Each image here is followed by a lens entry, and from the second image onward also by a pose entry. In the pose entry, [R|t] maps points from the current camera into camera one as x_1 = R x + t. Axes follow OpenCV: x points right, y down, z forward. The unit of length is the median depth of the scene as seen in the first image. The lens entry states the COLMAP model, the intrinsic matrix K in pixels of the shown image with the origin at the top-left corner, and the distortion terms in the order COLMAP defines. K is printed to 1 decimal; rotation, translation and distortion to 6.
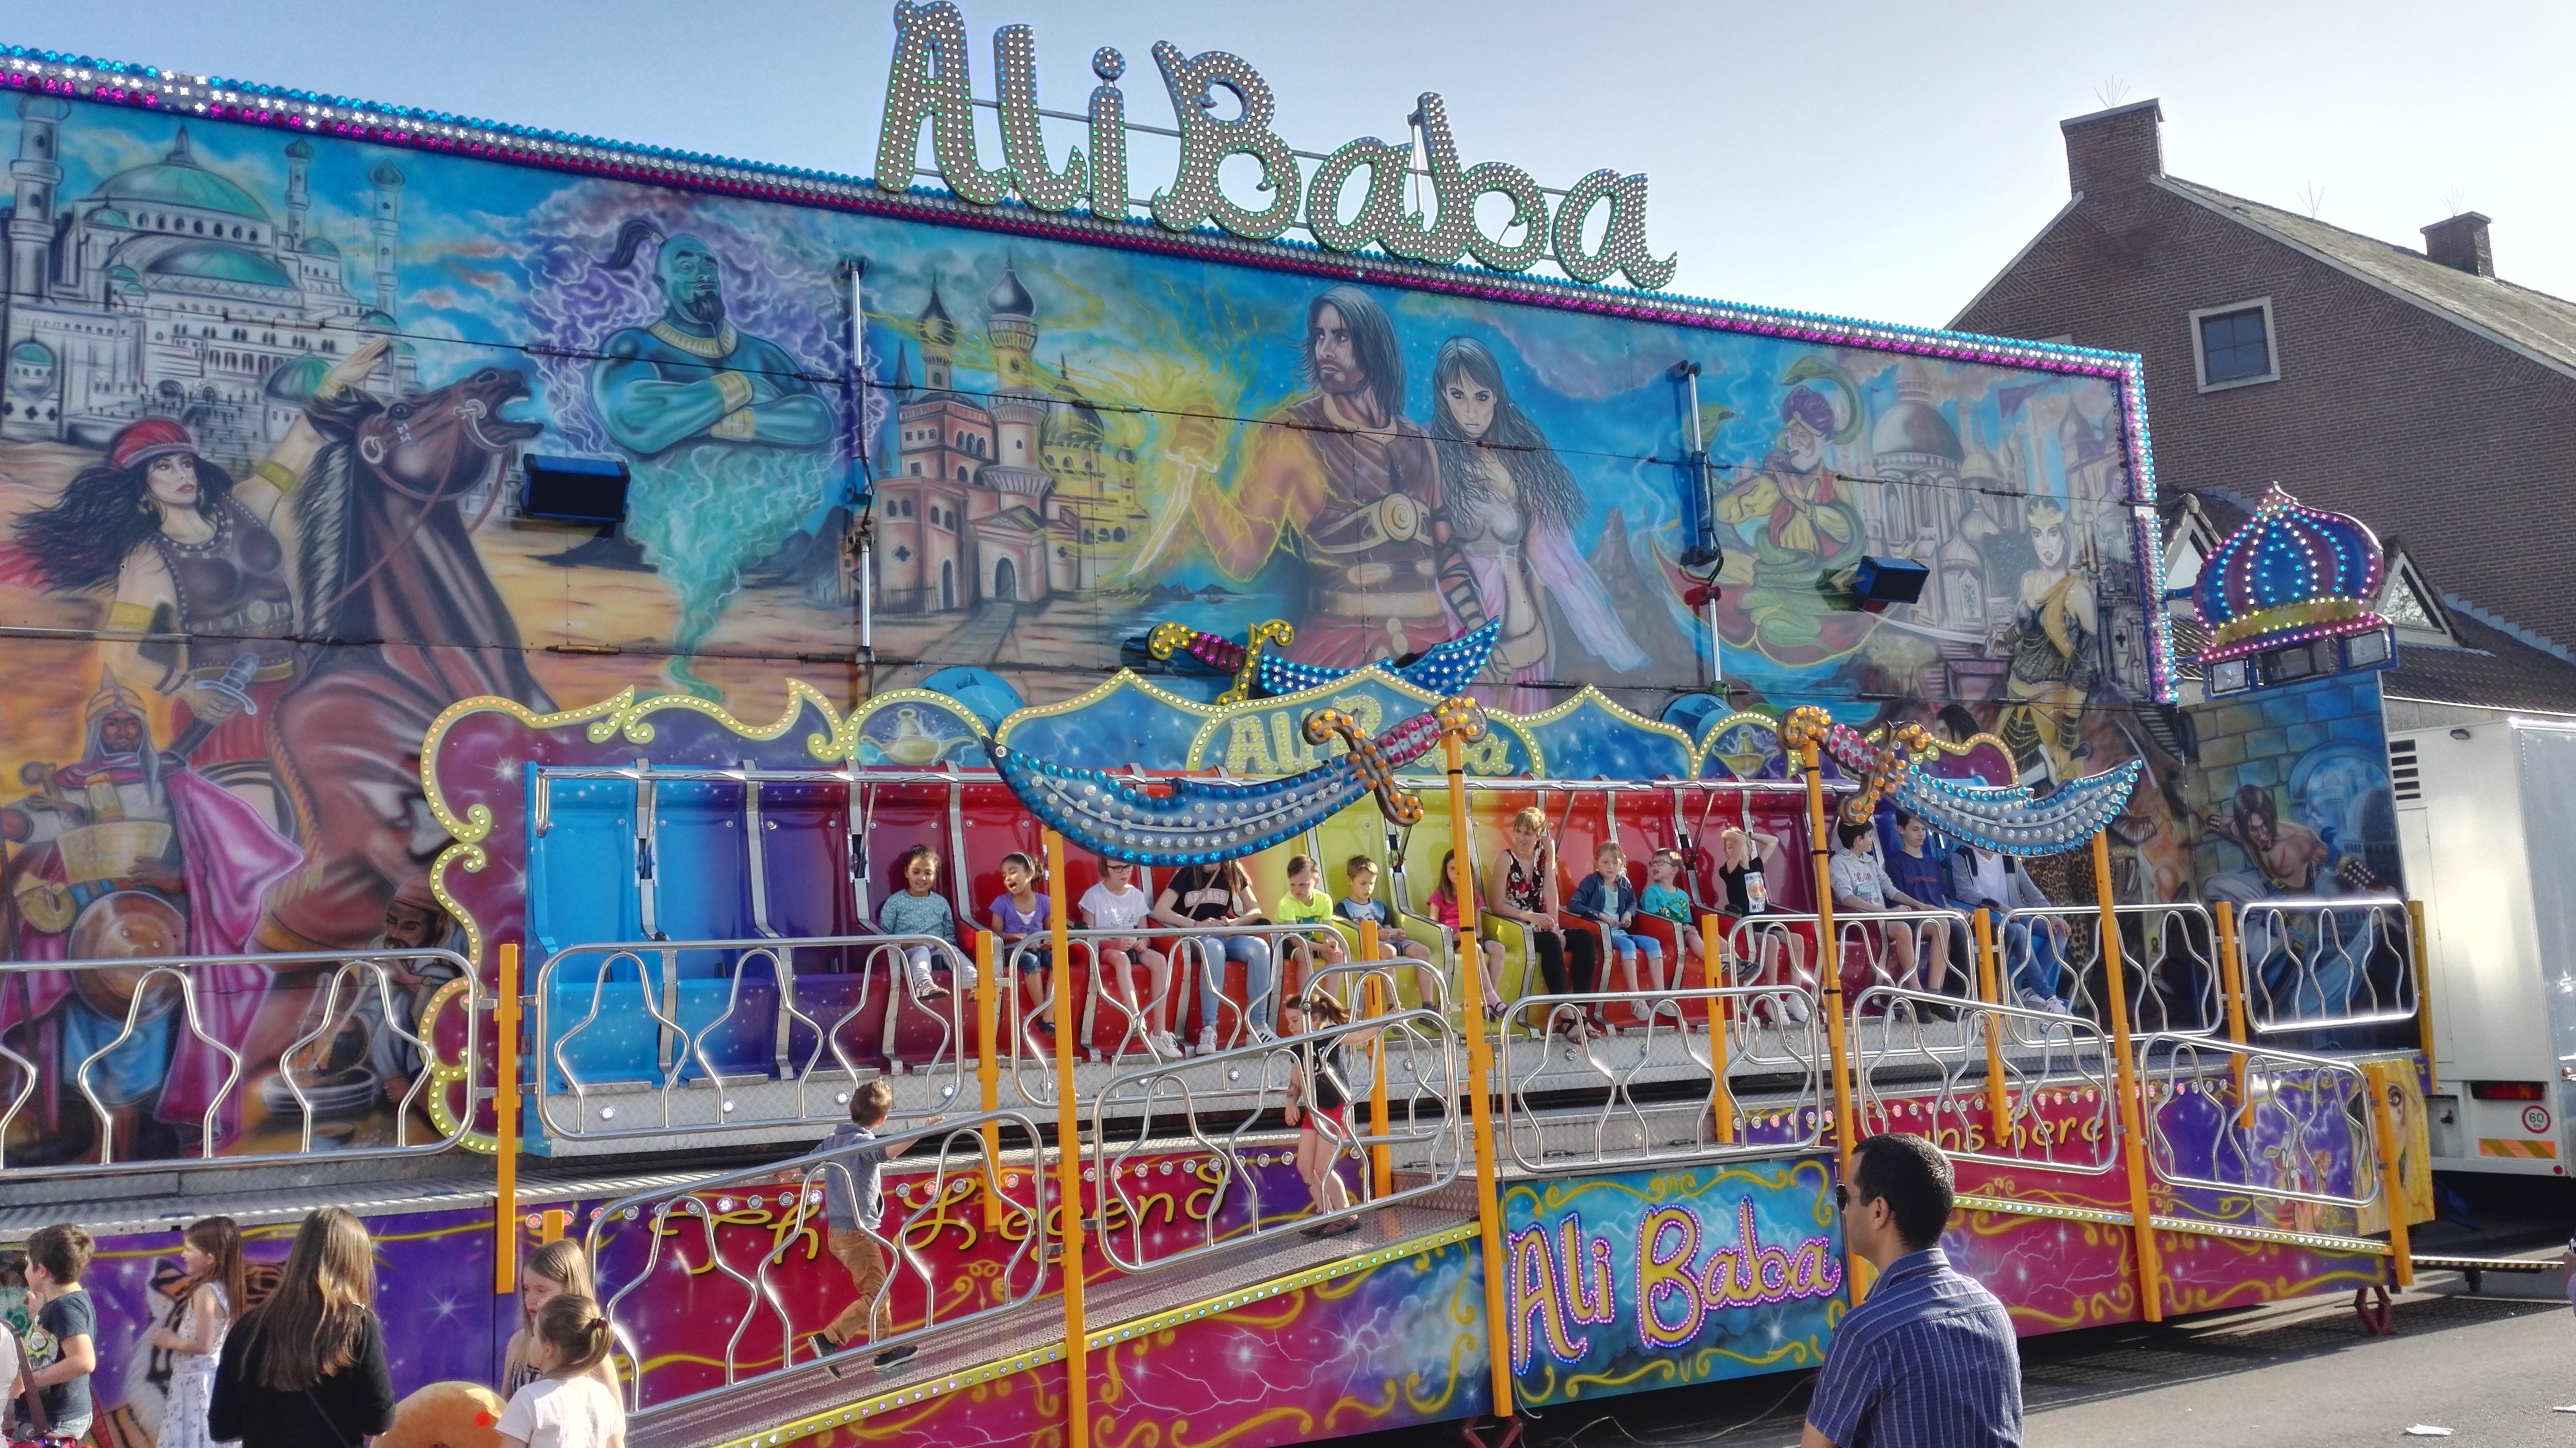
lens RADIAL K [[2106.4, 0, 1288.0], [0, 2106.4, 724.0], [0, 0, 1]] dist [-0.028701, 0.134919]
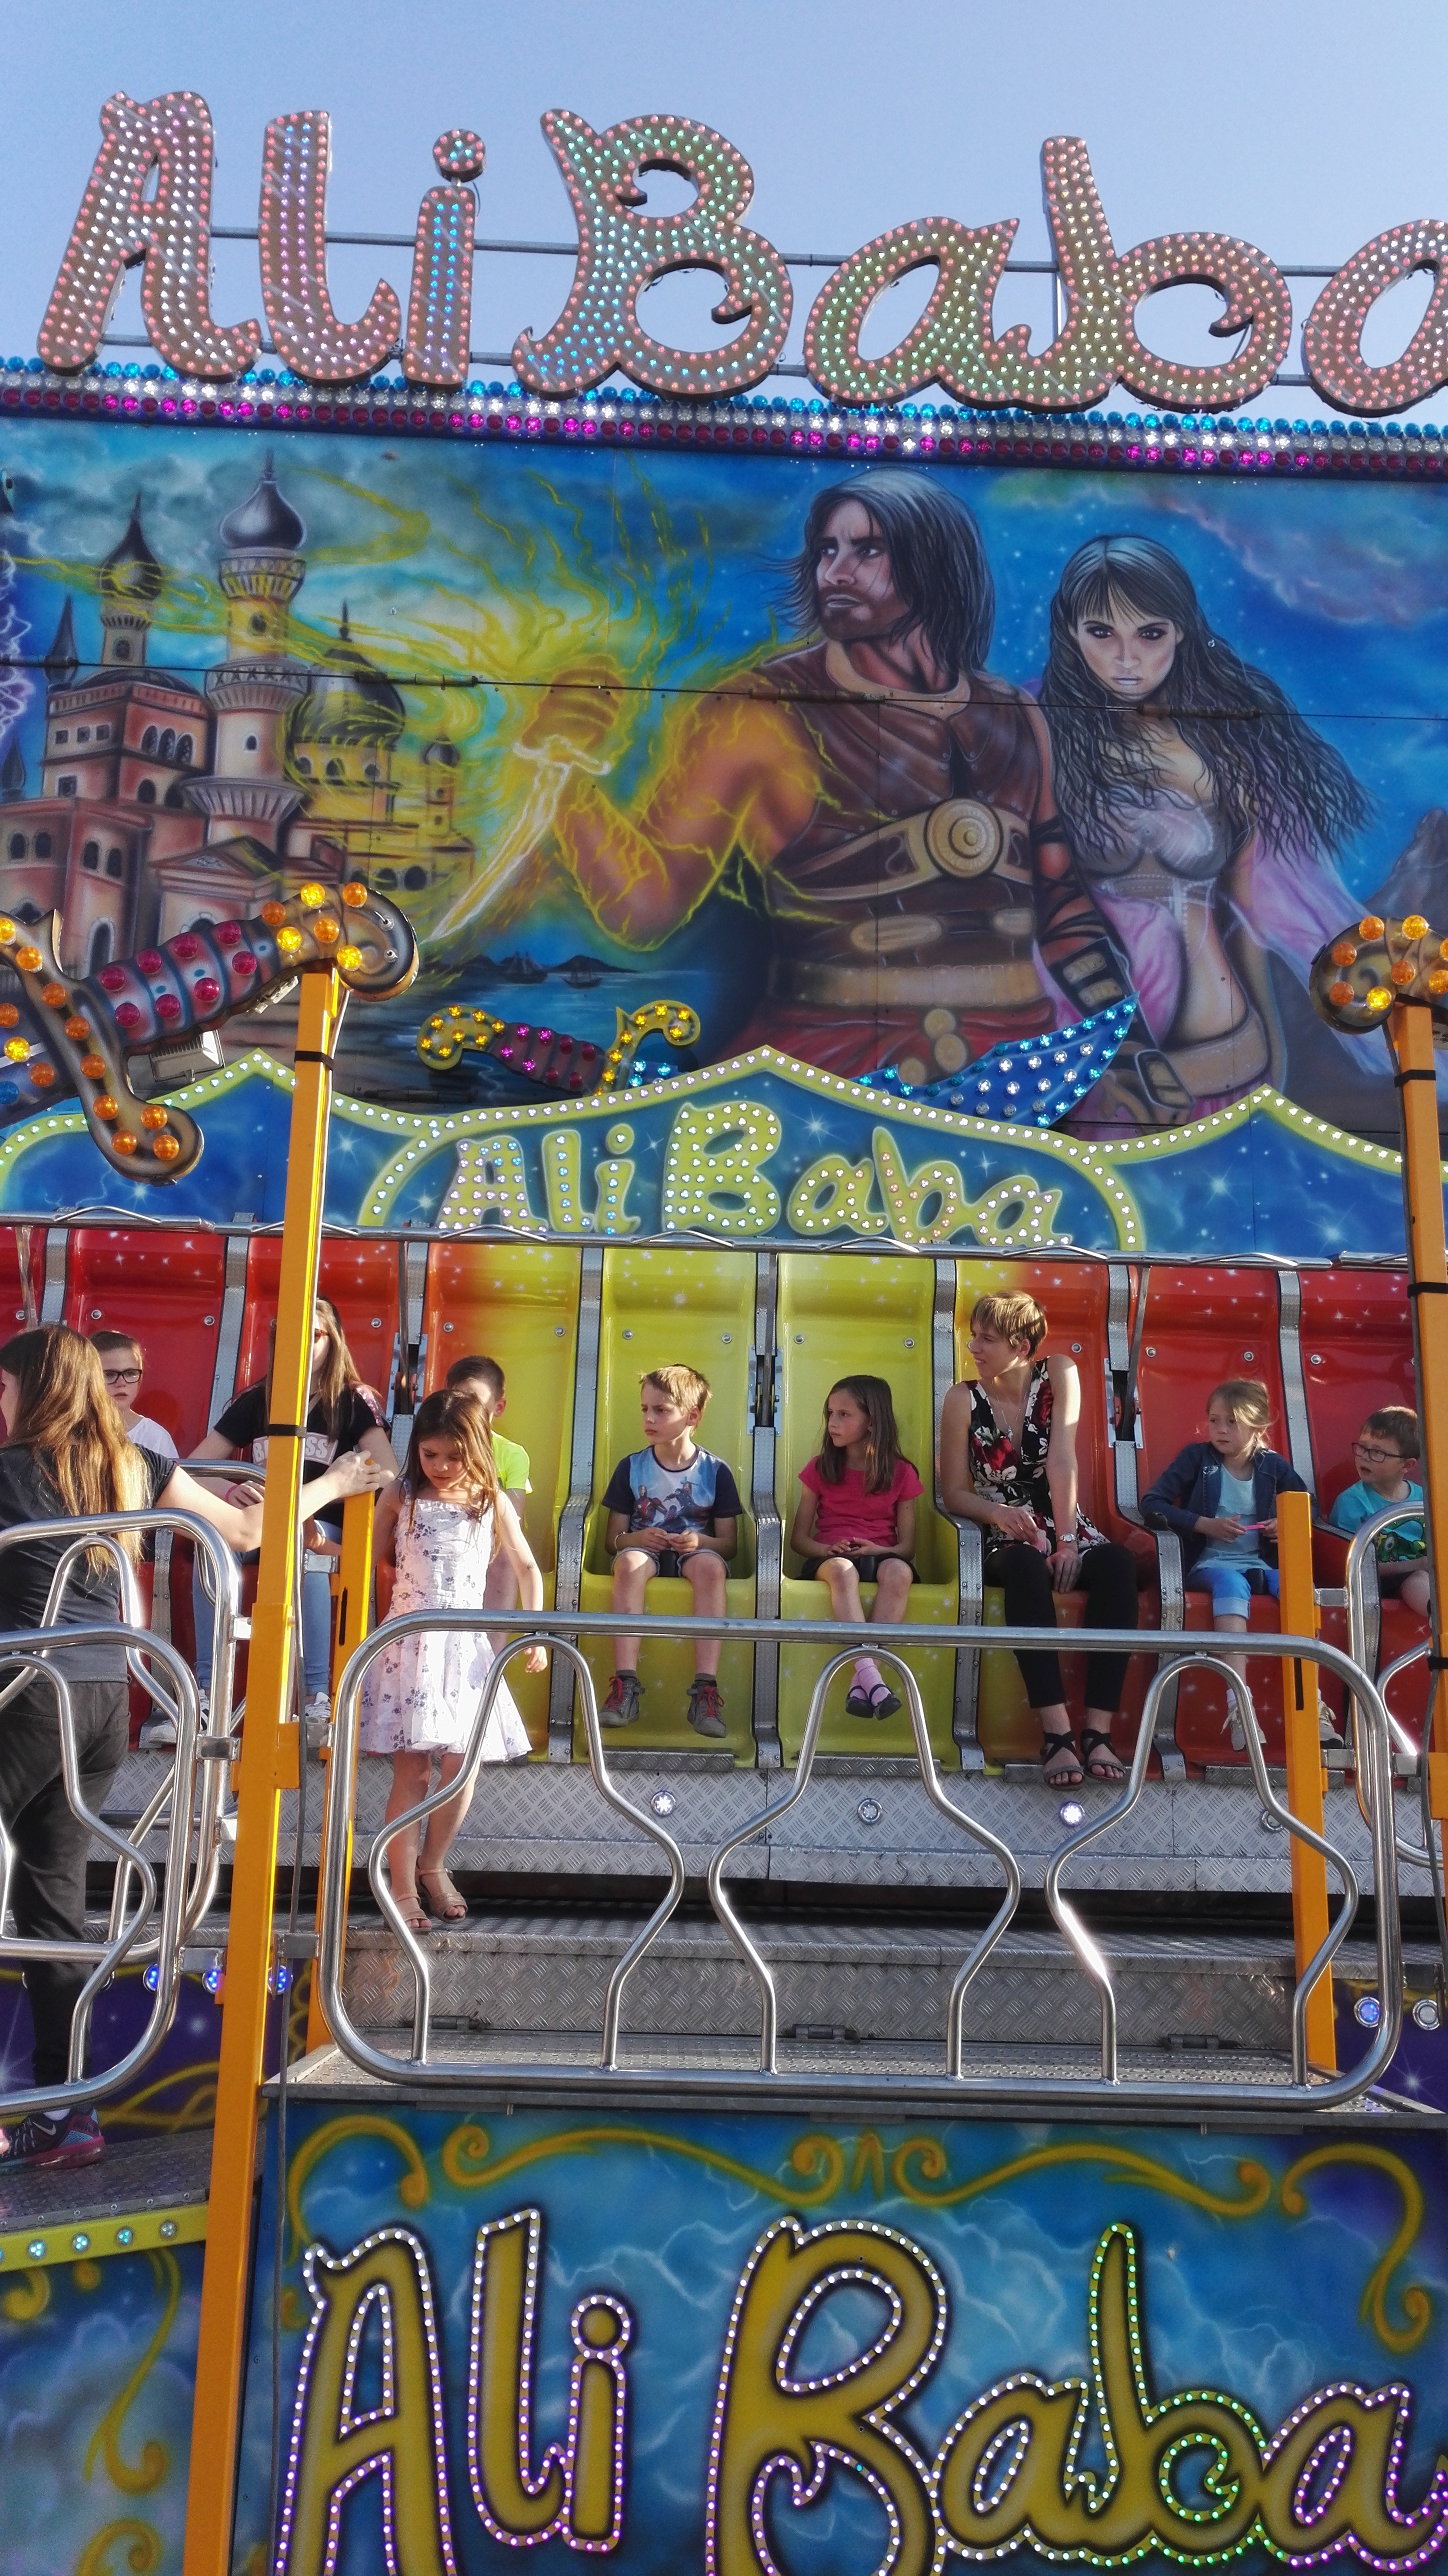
lens RADIAL K [[2106.4, 0, 722.5], [0, 2106.4, 1305.1], [0, 0, 1]] dist [-0.028701, 0.134919]
pose [[0.900815, -0.031247, -0.433078, 0.250555], [-0.006549, 0.996316, -0.085508, 0.080158], [0.434154, 0.079864, 0.897291, 0.507984]]
